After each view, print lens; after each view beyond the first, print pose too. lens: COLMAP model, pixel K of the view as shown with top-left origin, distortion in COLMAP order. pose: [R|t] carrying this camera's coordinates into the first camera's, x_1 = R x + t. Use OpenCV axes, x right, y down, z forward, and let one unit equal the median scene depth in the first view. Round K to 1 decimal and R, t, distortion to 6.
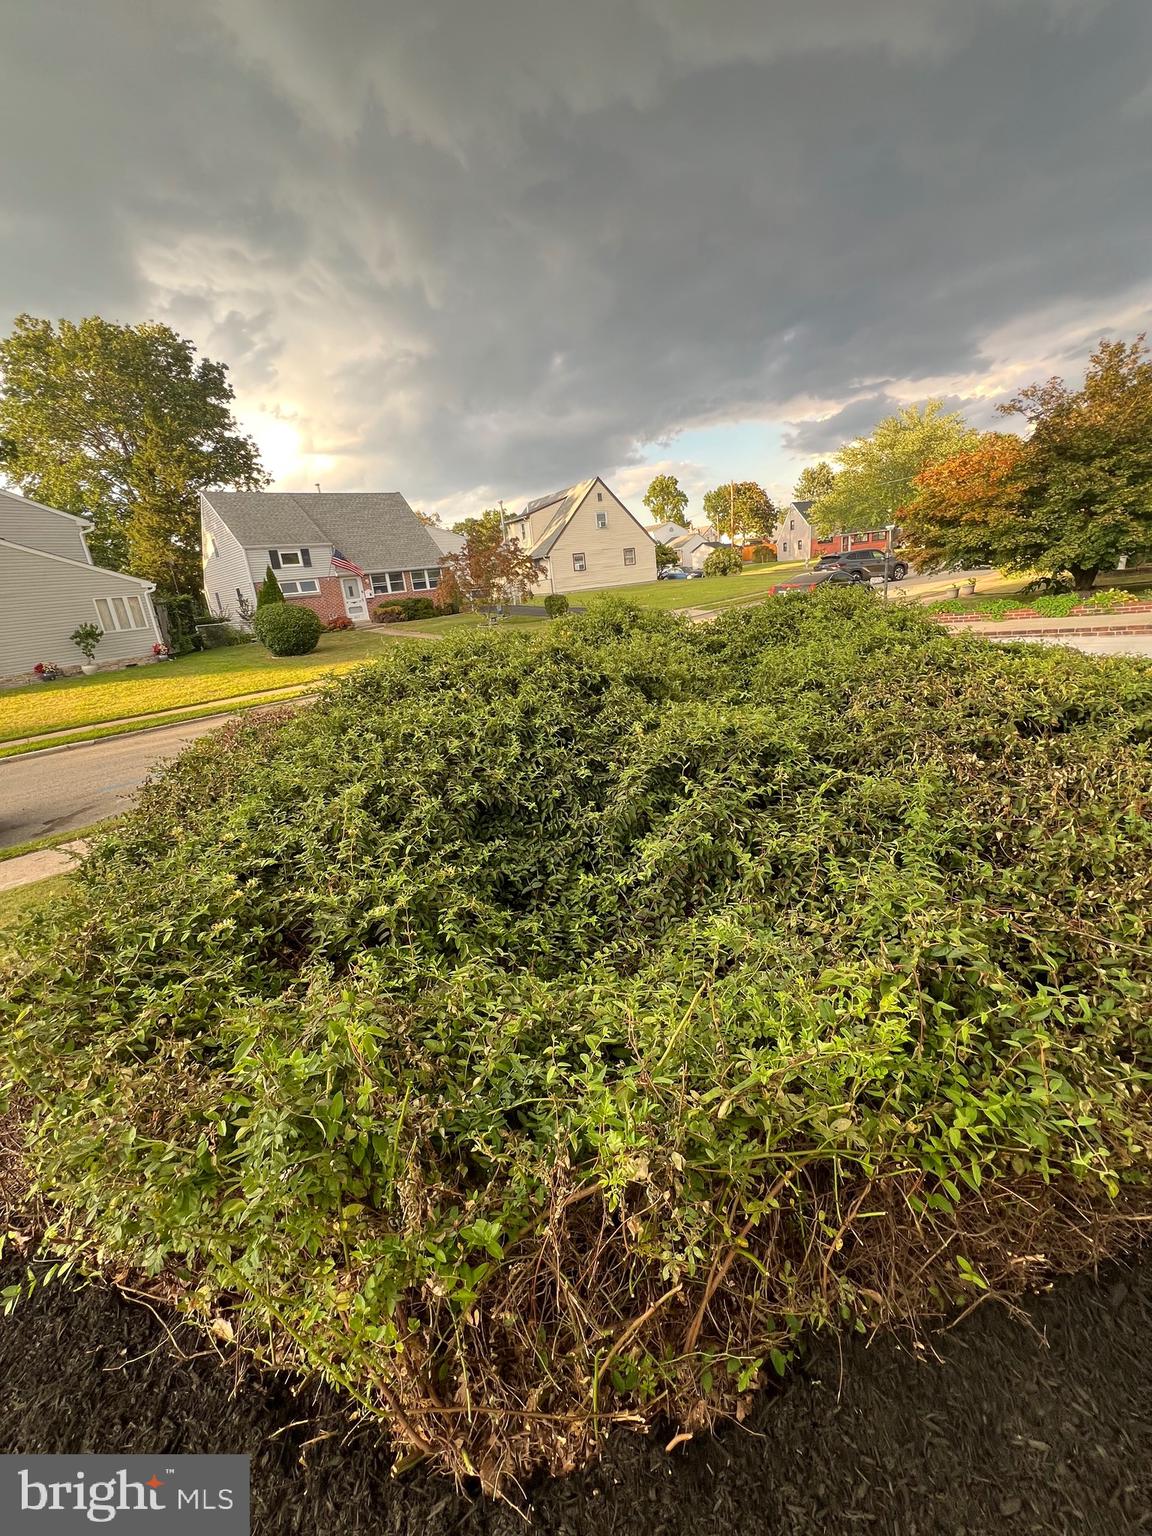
lens RADIAL K [[613.8, 0, 577.4], [0, 613.8, 769.9], [0, 0, 1]] dist [-0.002175, 0.000198]
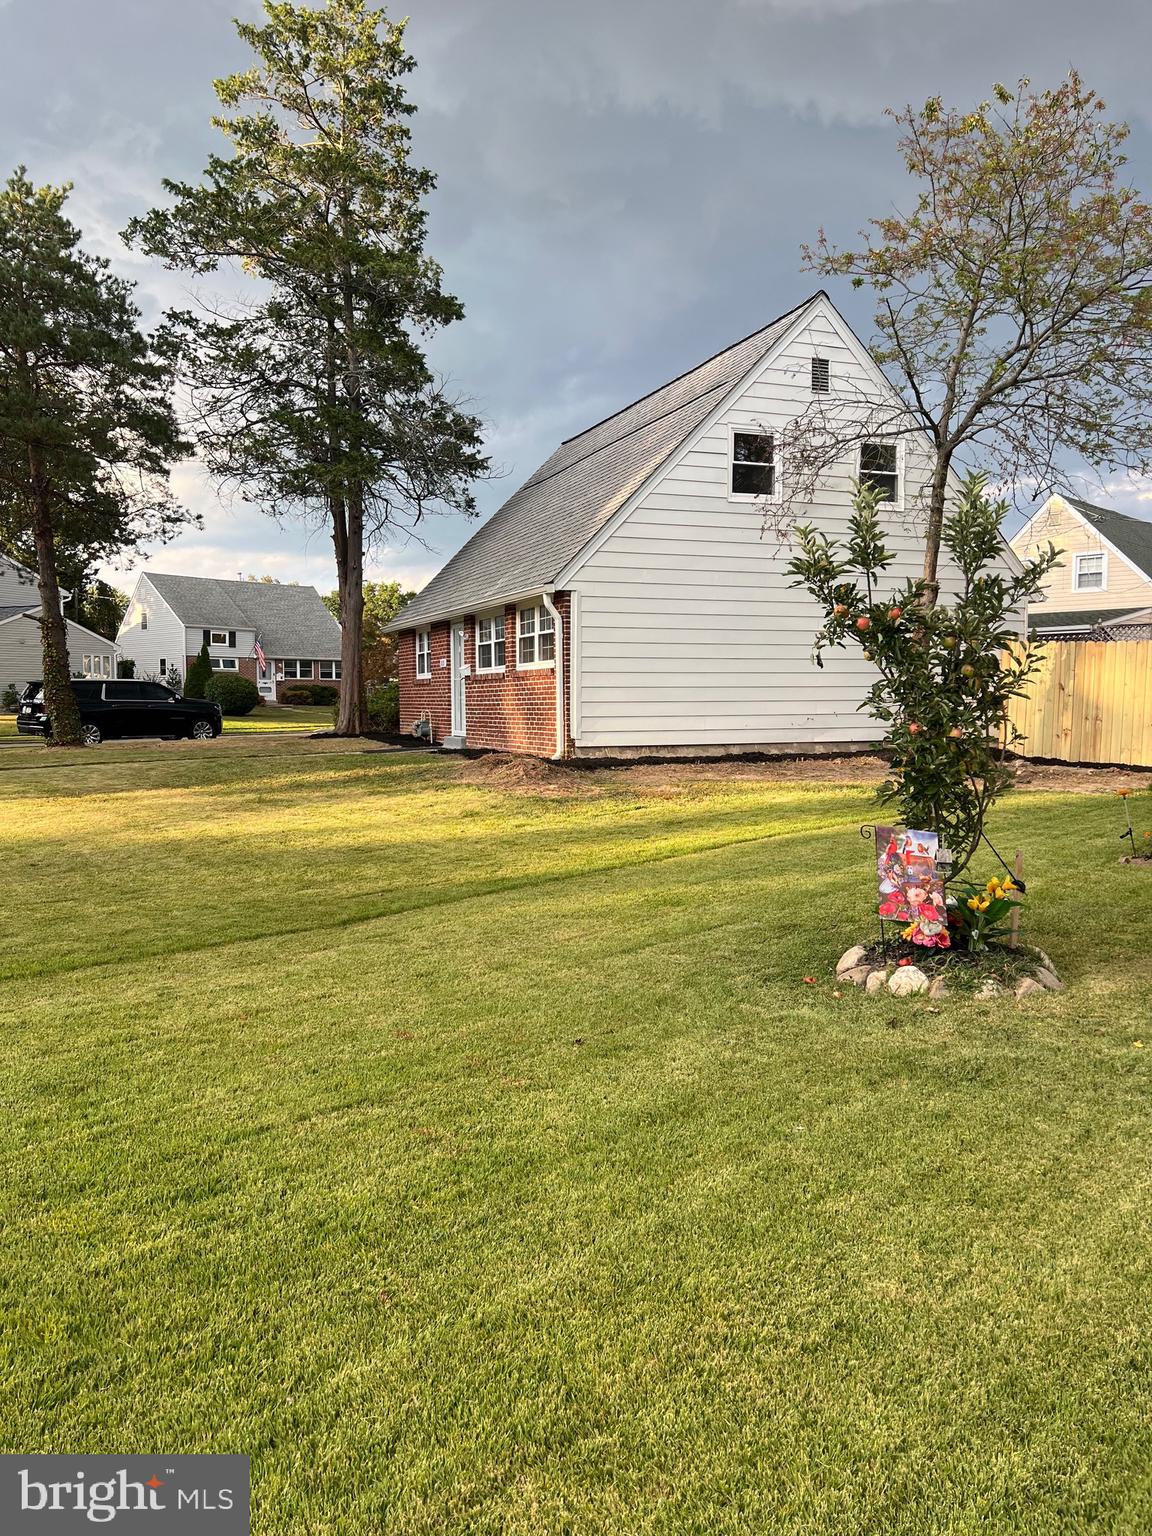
lens RADIAL K [[1150.5, 0, 559.6], [0, 1150.5, 782.6], [0, 0, 1]] dist [0.044525, -0.051606]
pose [[0.992377, 0.121676, -0.019560, 0.208313], [-0.122983, 0.967565, -0.220665, 0.278013], [-0.007923, 0.221388, 0.975154, -0.934613]]
